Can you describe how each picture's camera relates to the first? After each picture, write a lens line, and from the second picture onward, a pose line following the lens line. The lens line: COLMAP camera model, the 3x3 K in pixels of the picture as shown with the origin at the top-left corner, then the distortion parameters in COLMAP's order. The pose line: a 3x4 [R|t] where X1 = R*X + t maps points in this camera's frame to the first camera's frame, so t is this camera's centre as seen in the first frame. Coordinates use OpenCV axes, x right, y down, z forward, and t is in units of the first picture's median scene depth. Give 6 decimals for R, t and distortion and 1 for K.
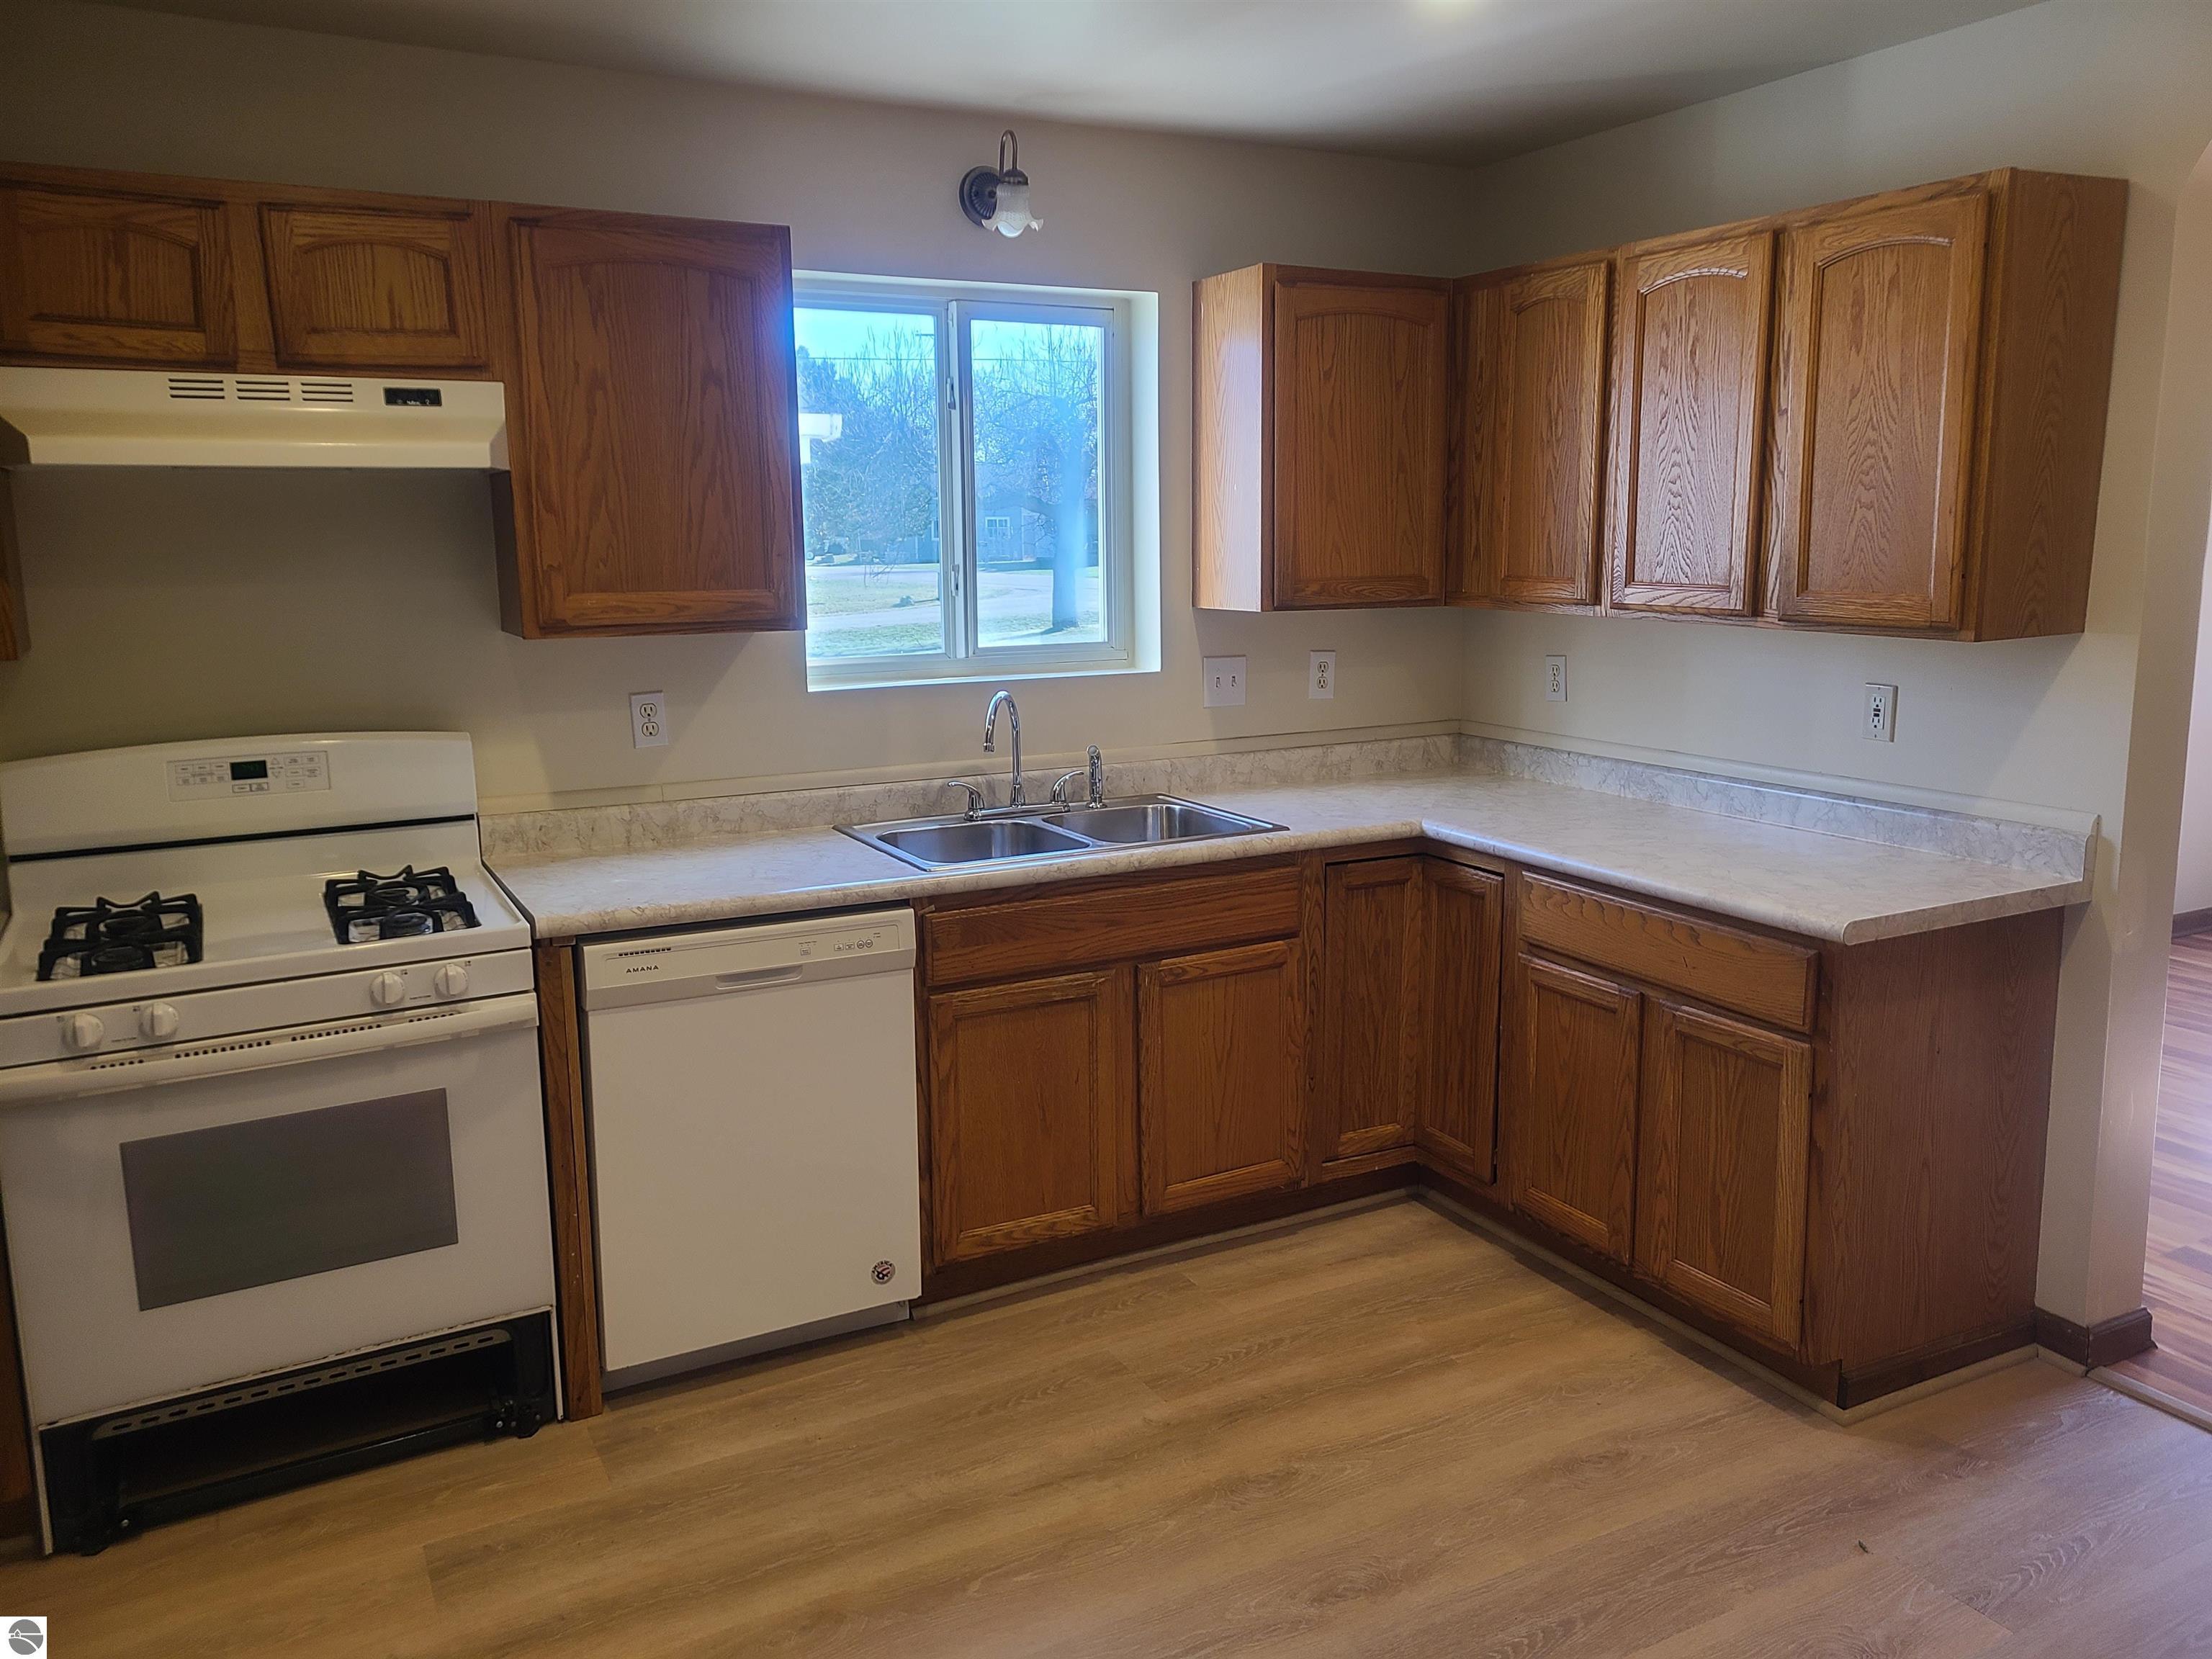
lens RADIAL K [[1630.6, 0, 1114.7], [0, 1630.6, 813.7], [0, 0, 1]] dist [0.054738, -0.029597]
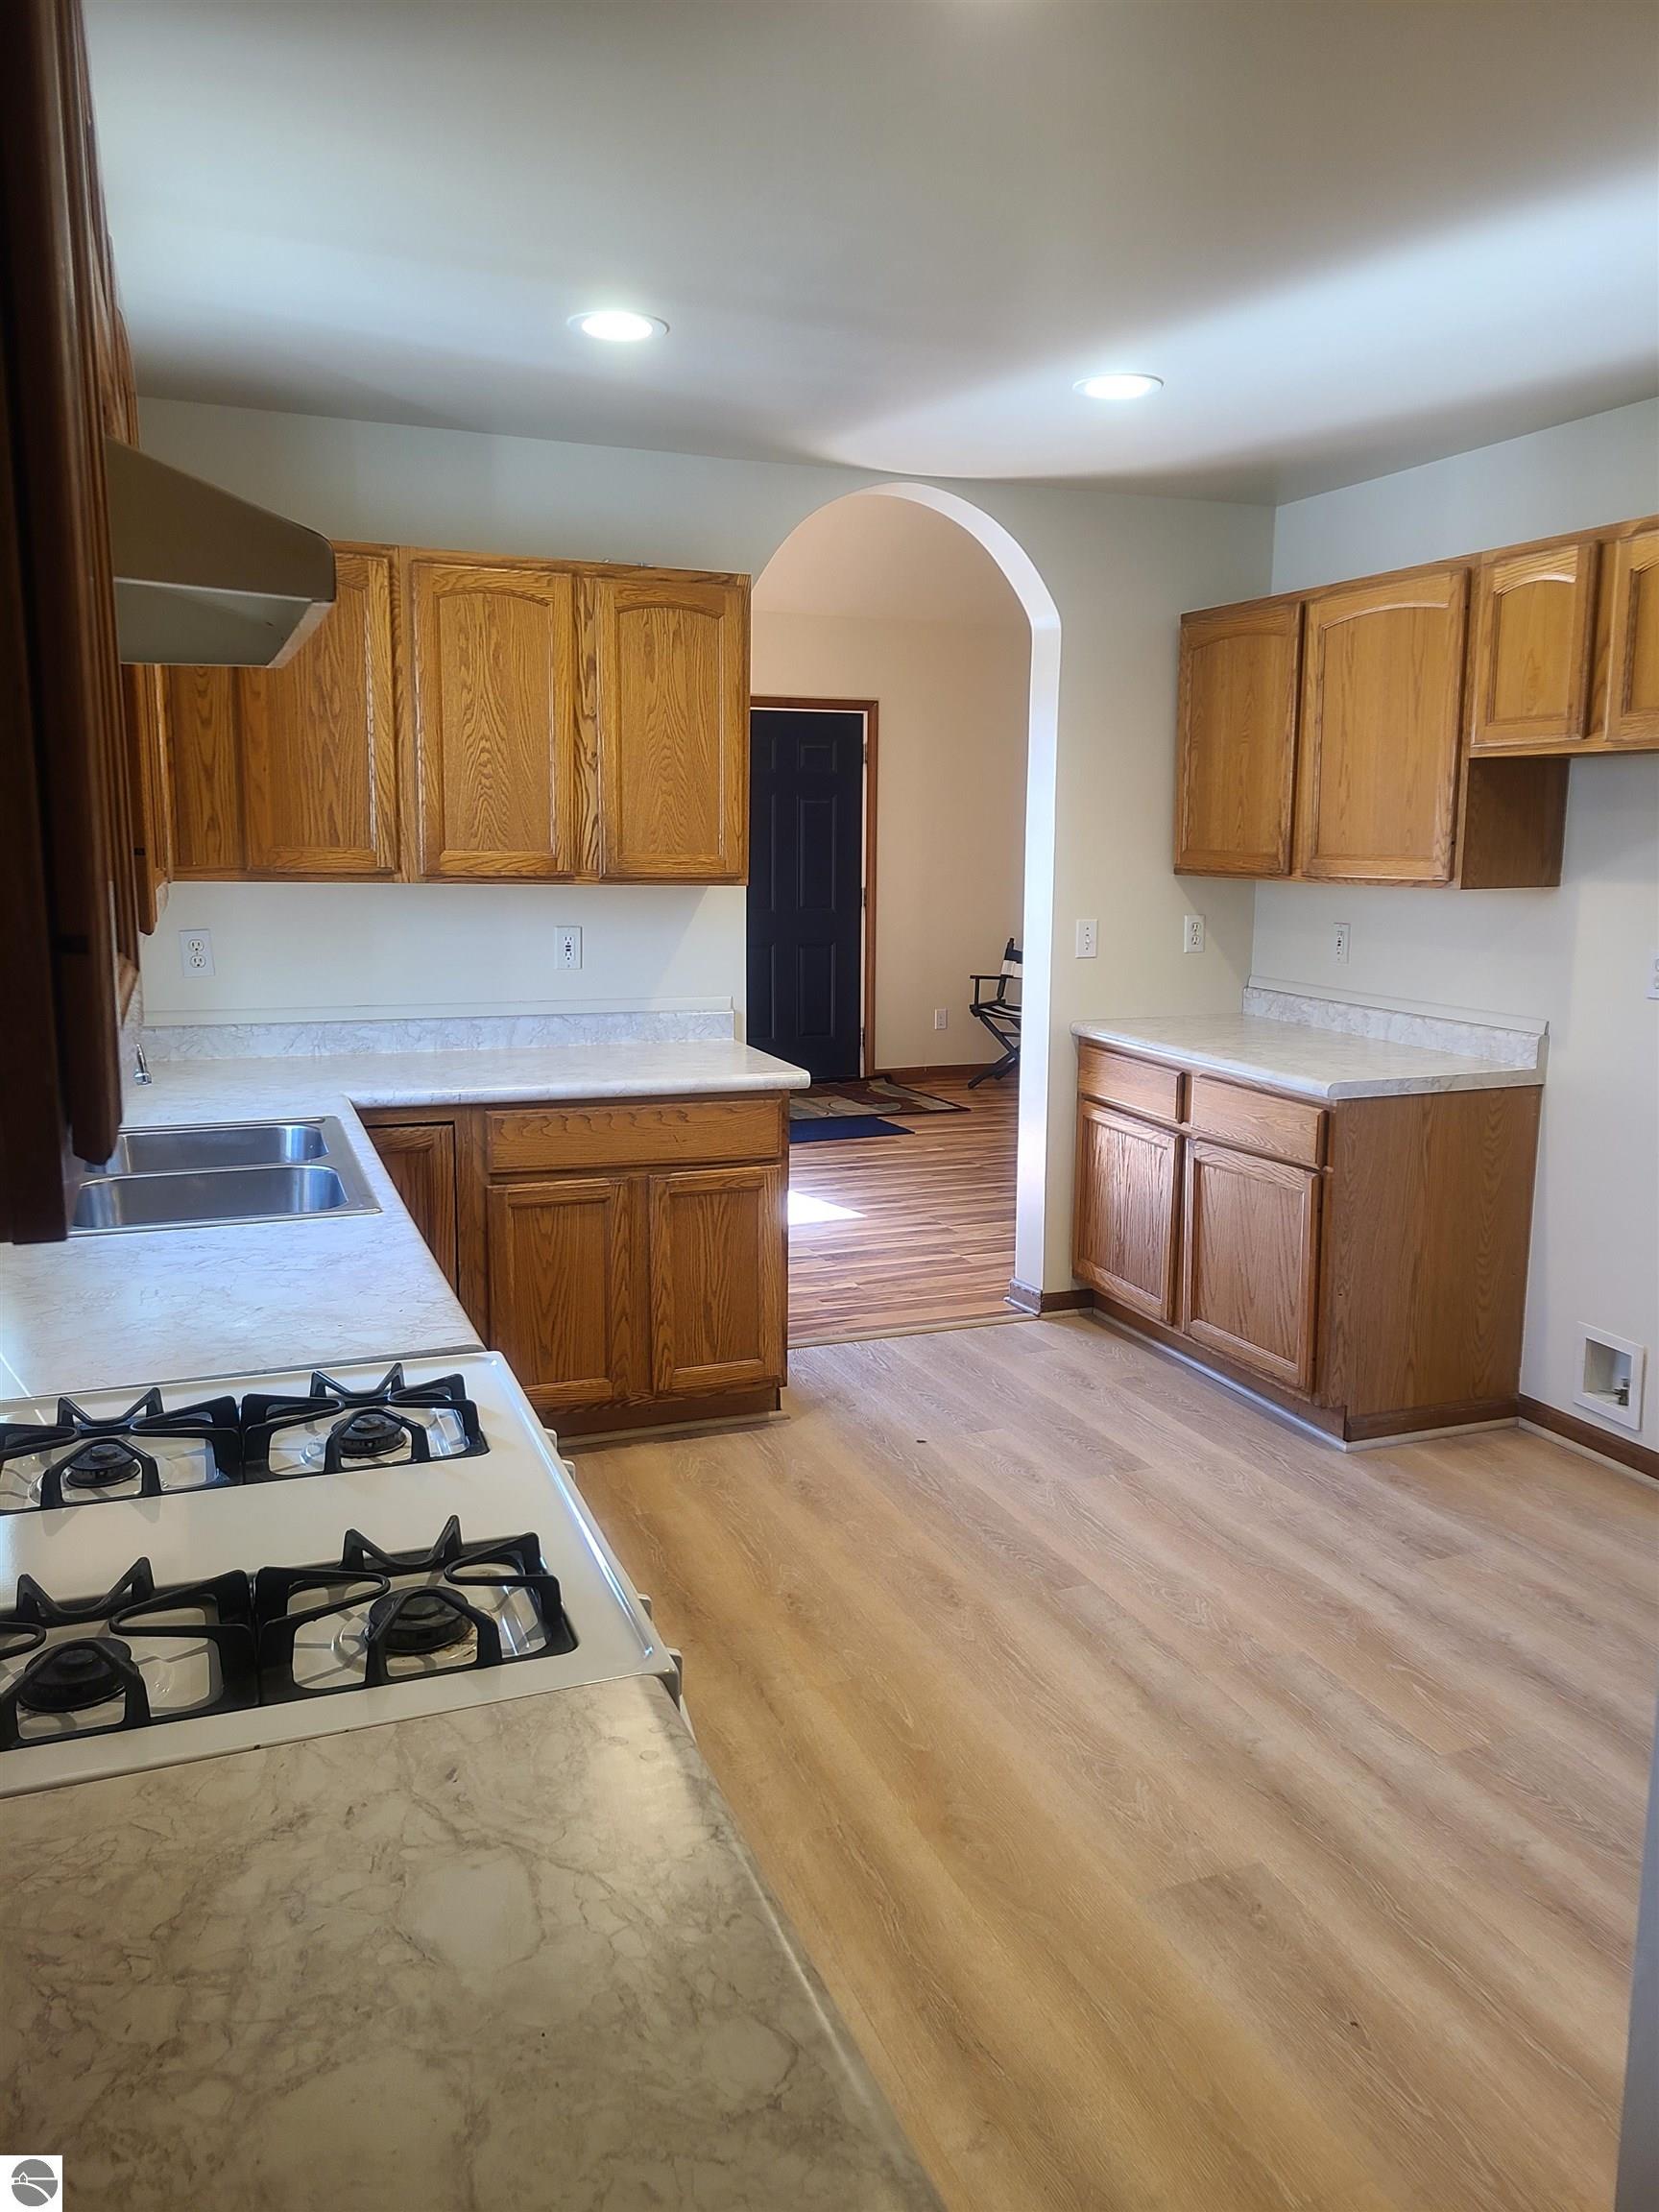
lens RADIAL K [[1630.6, 0, 838.4], [0, 1630.6, 1112.2], [0, 0, 1]] dist [0.054738, -0.029597]
pose [[0.128279, -0.164316, 0.978031, -0.838454], [0.159856, 0.976709, 0.143127, -0.088486], [-0.978770, 0.137985, 0.151558, 0.624231]]
